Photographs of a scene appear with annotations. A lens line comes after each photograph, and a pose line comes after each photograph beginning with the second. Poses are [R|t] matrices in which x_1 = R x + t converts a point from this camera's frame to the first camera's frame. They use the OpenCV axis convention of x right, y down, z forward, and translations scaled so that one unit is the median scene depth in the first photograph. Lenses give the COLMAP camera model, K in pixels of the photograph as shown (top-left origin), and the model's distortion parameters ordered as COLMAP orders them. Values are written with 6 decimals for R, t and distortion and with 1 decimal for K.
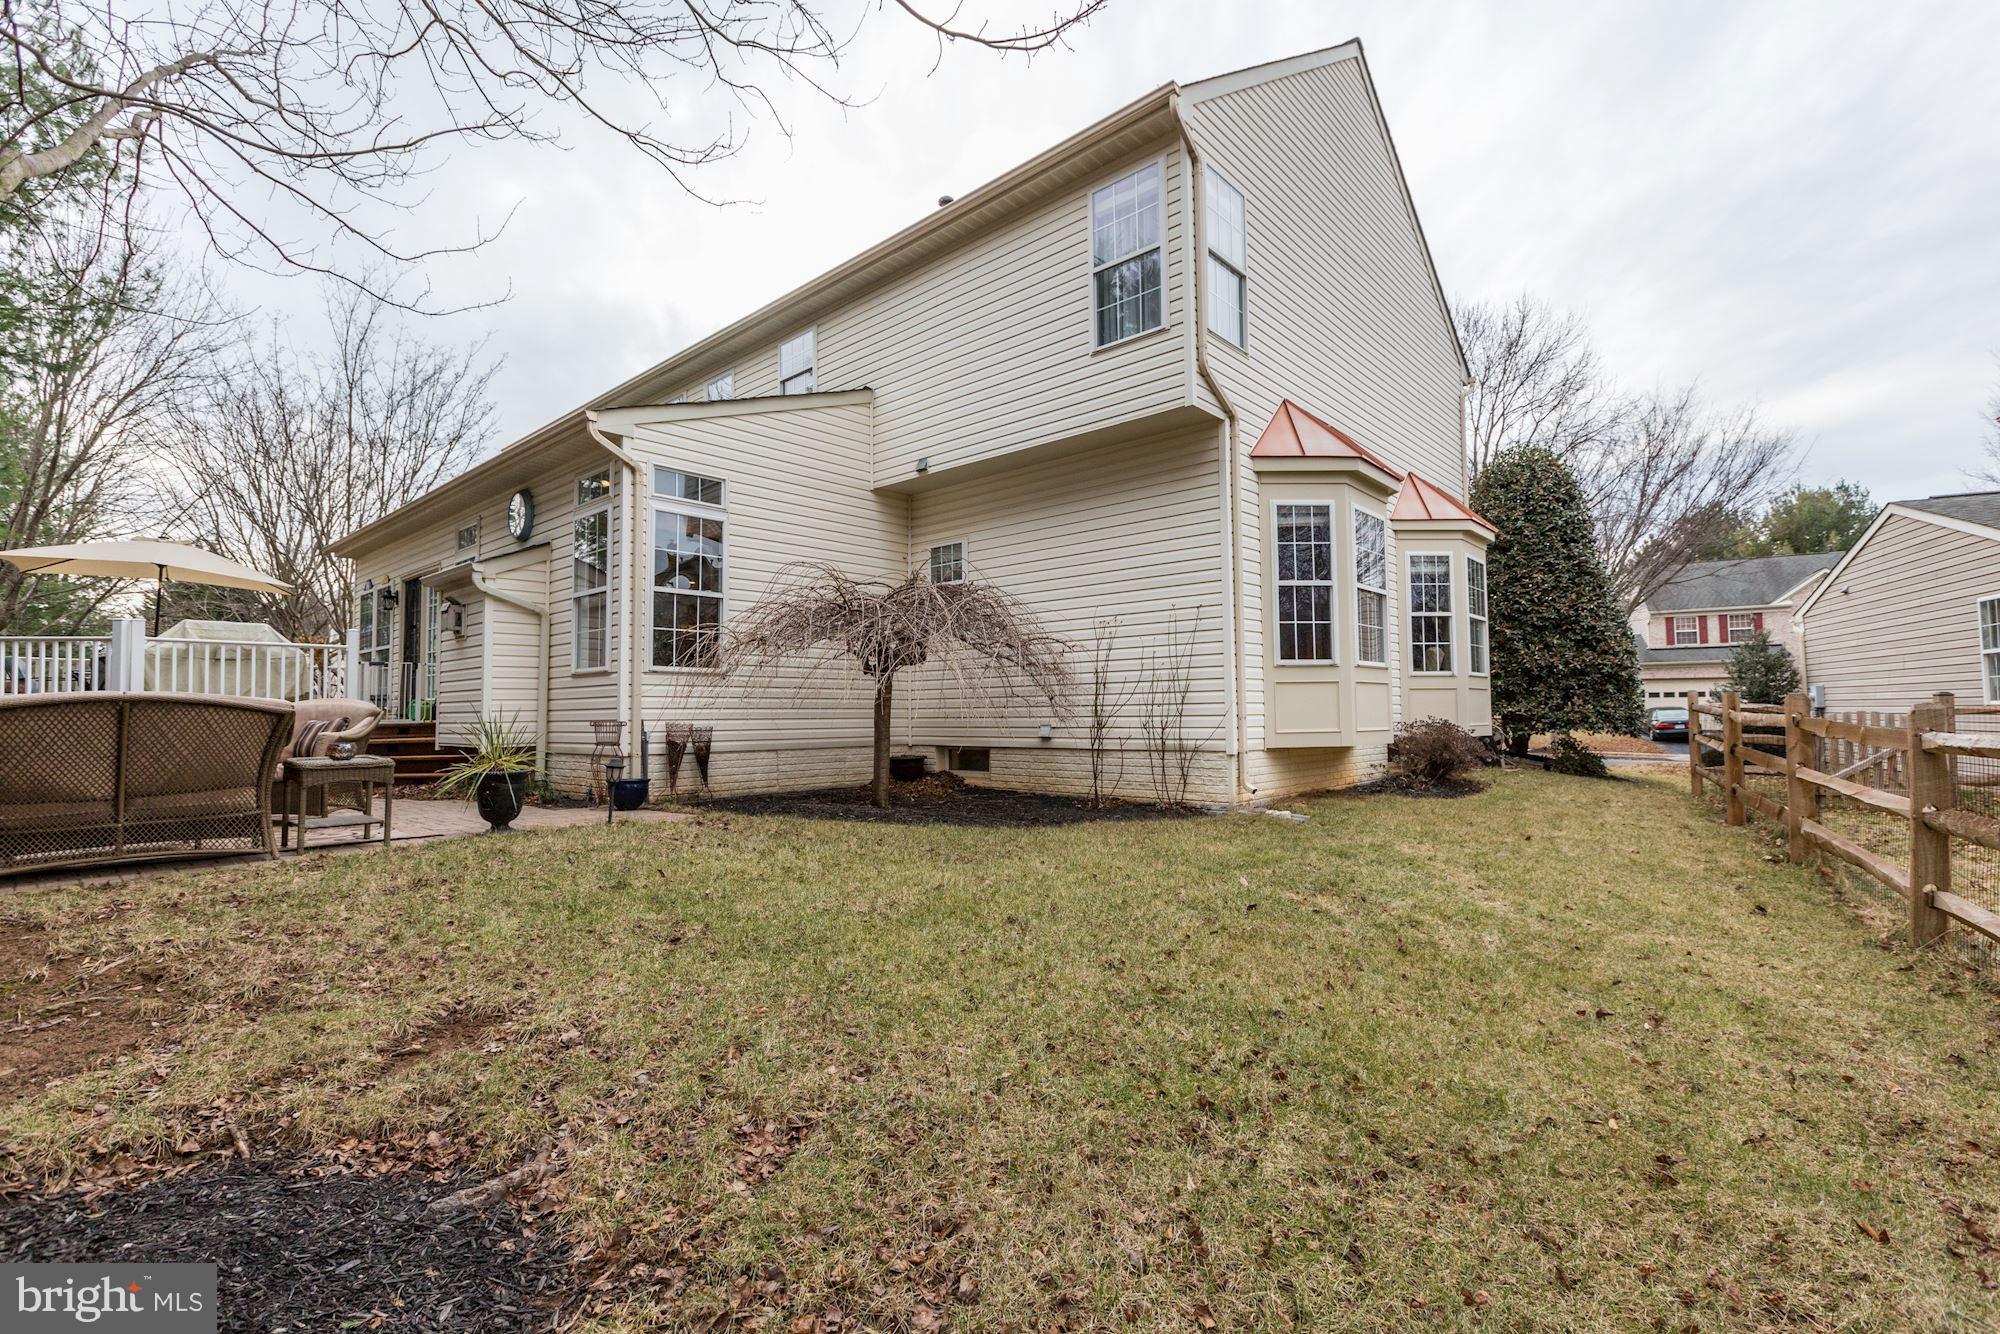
lens RADIAL K [[890.0, 0, 1003.5], [0, 890.0, 658.7], [0, 0, 1]] dist [-0.002156, -0.000505]
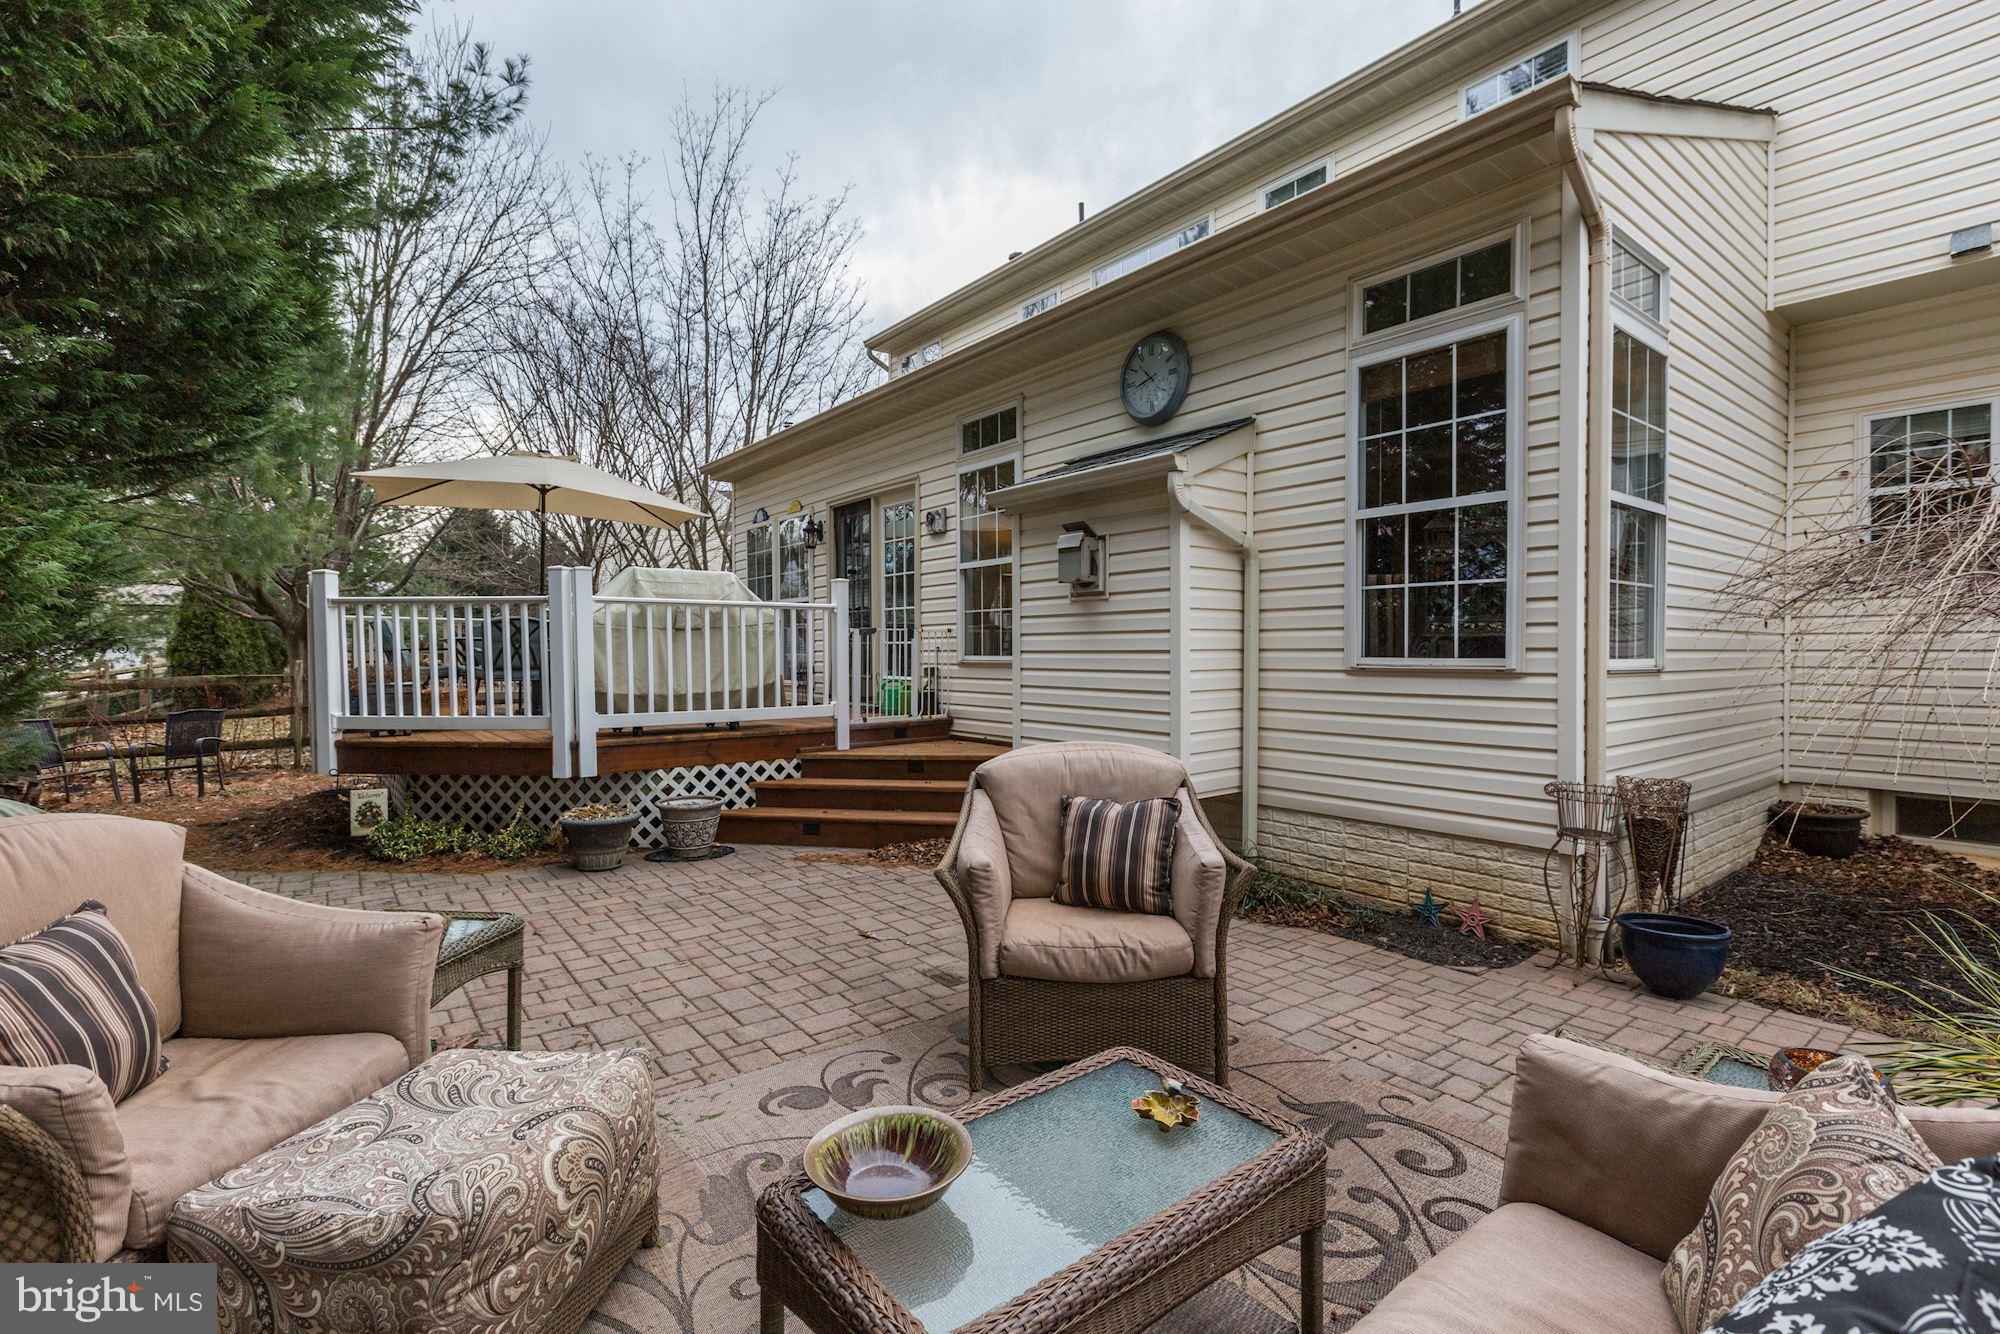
lens RADIAL K [[909.0, 0, 1001.7], [0, 909.0, 663.5], [0, 0, 1]] dist [-0.049562, 0.039049]
pose [[0.985027, 0.011520, -0.172017, -0.528045], [0.001384, 0.997204, 0.074708, -0.021604], [0.172396, -0.073827, 0.982257, 0.391351]]
